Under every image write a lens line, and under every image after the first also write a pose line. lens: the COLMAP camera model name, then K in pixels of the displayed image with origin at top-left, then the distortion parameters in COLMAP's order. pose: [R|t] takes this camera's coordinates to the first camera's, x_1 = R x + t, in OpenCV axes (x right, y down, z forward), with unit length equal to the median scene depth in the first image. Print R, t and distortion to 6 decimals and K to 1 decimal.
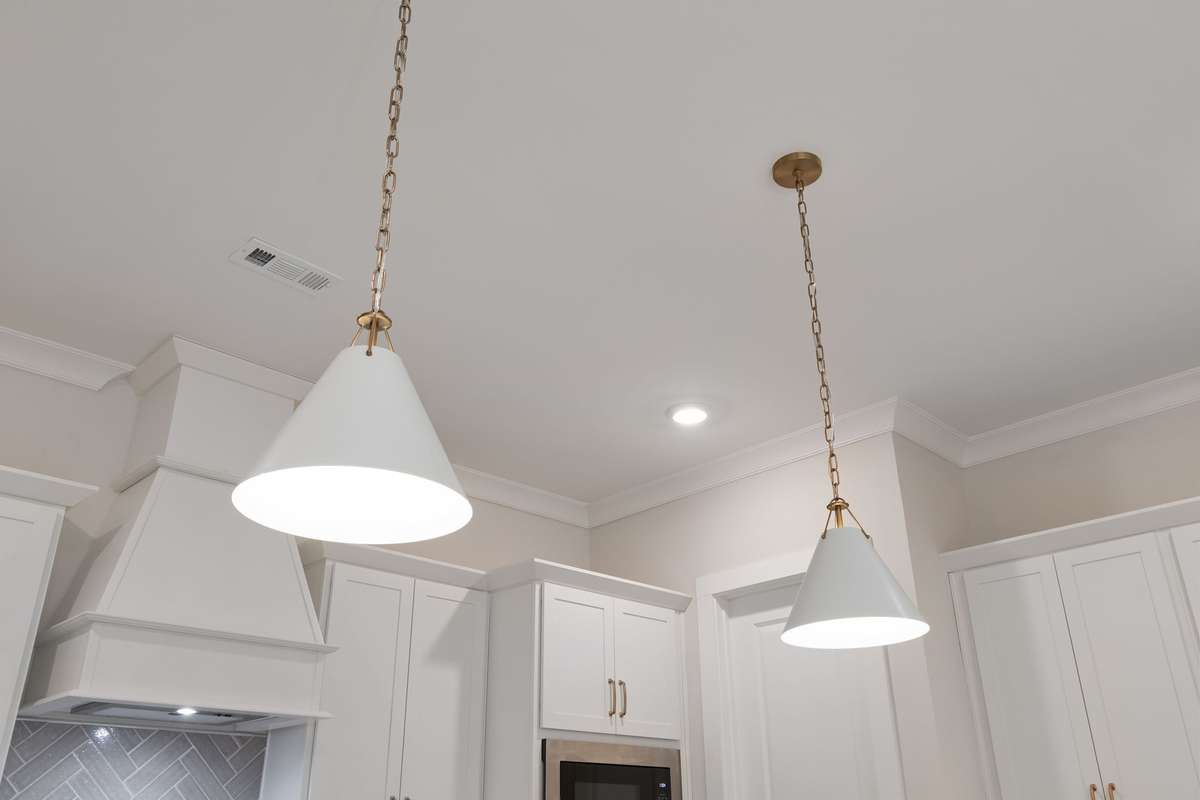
lens RADIAL K [[982.1, 0, 596.7], [0, 982.1, 400.3], [0, 0, 1]] dist [0.008247, -0.005192]
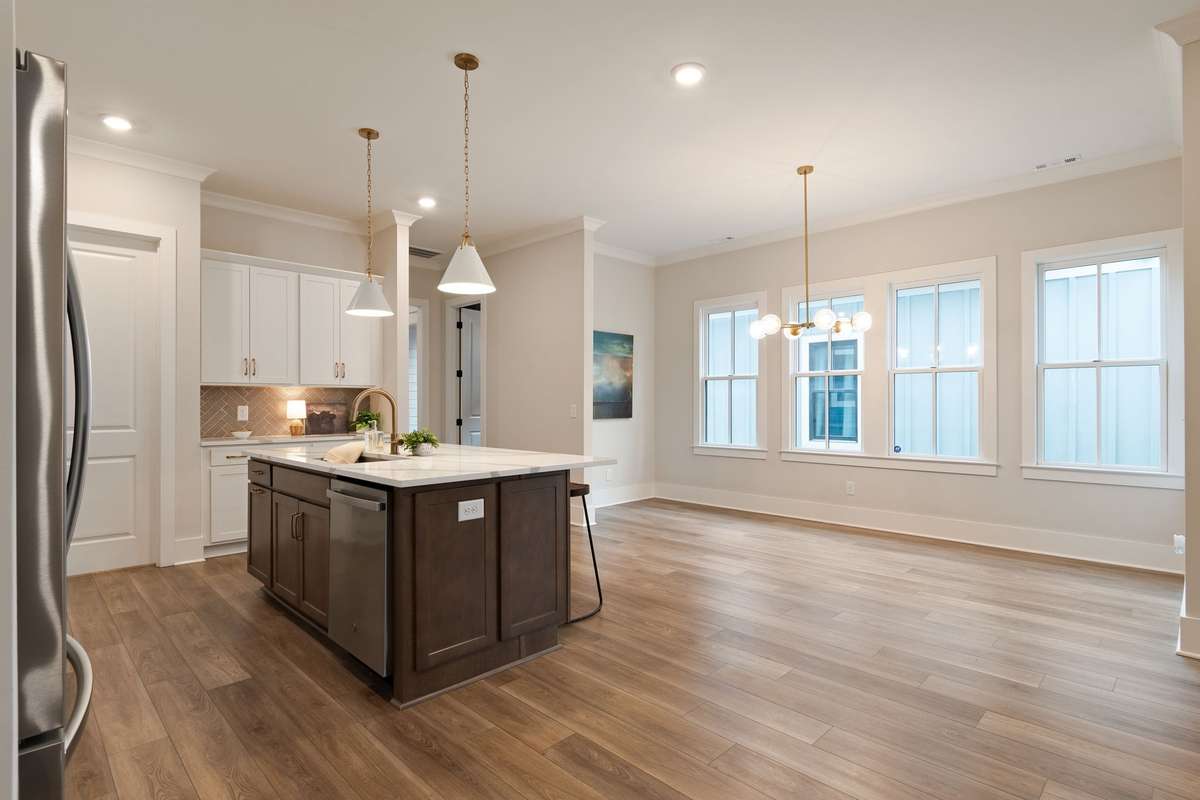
lens RADIAL K [[605.1, 0, 607.0], [0, 605.1, 402.3], [0, 0, 1]] dist [-0.001520, -0.001452]
pose [[-0.029002, 0.011147, 0.999517, -0.958375], [-0.417767, 0.908282, -0.022251, 0.124991], [-0.908091, -0.418210, -0.021685, 0.124926]]
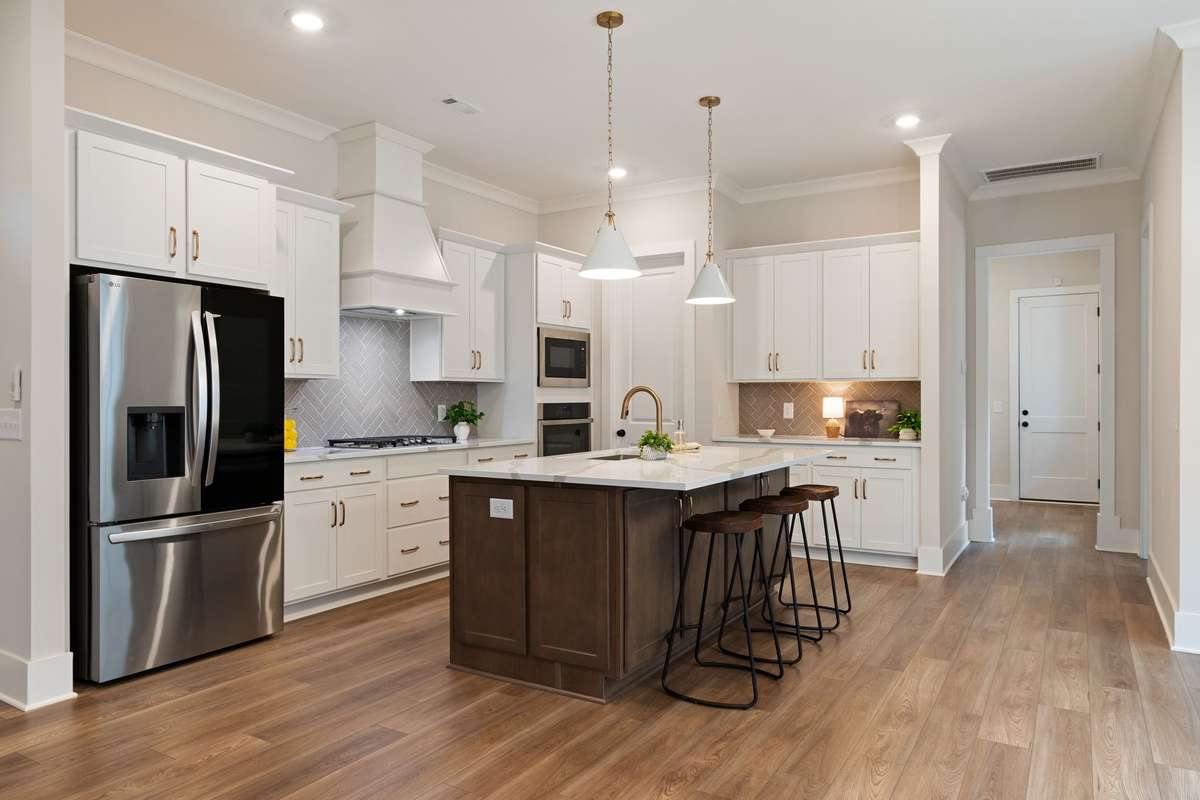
lens RADIAL K [[795.7, 0, 593.8], [0, 795.7, 400.5], [0, 0, 1]] dist [0.003873, 0.004287]
pose [[0.969559, 0.009078, 0.244689, -0.355824], [-0.111204, 0.906634, 0.407000, -0.226246], [-0.218149, -0.421821, 0.880044, -0.609479]]
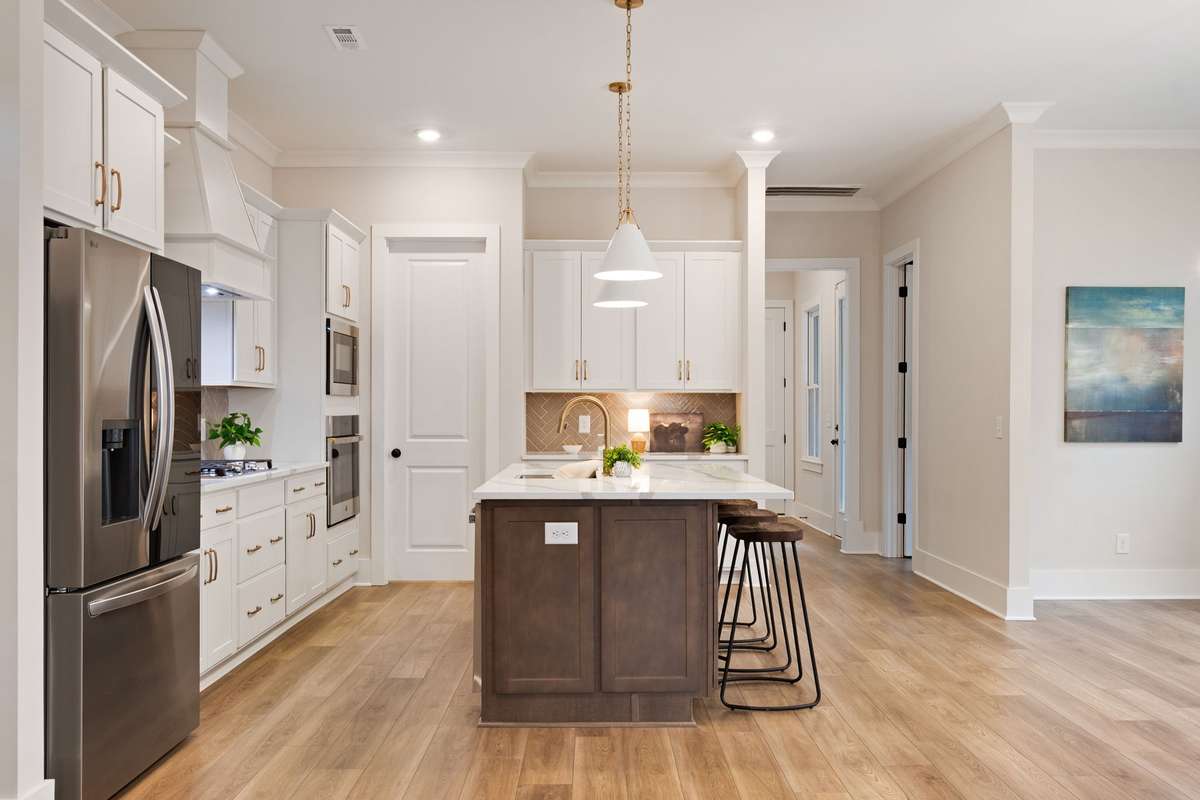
lens RADIAL K [[1044.2, 0, 592.2], [0, 1044.2, 418.5], [0, 0, 1]] dist [0.007980, -0.015565]
pose [[0.690764, 0.006603, 0.723050, -1.013222], [-0.311321, 0.905246, 0.289153, -0.150299], [-0.652629, -0.424837, 0.627367, -0.466669]]
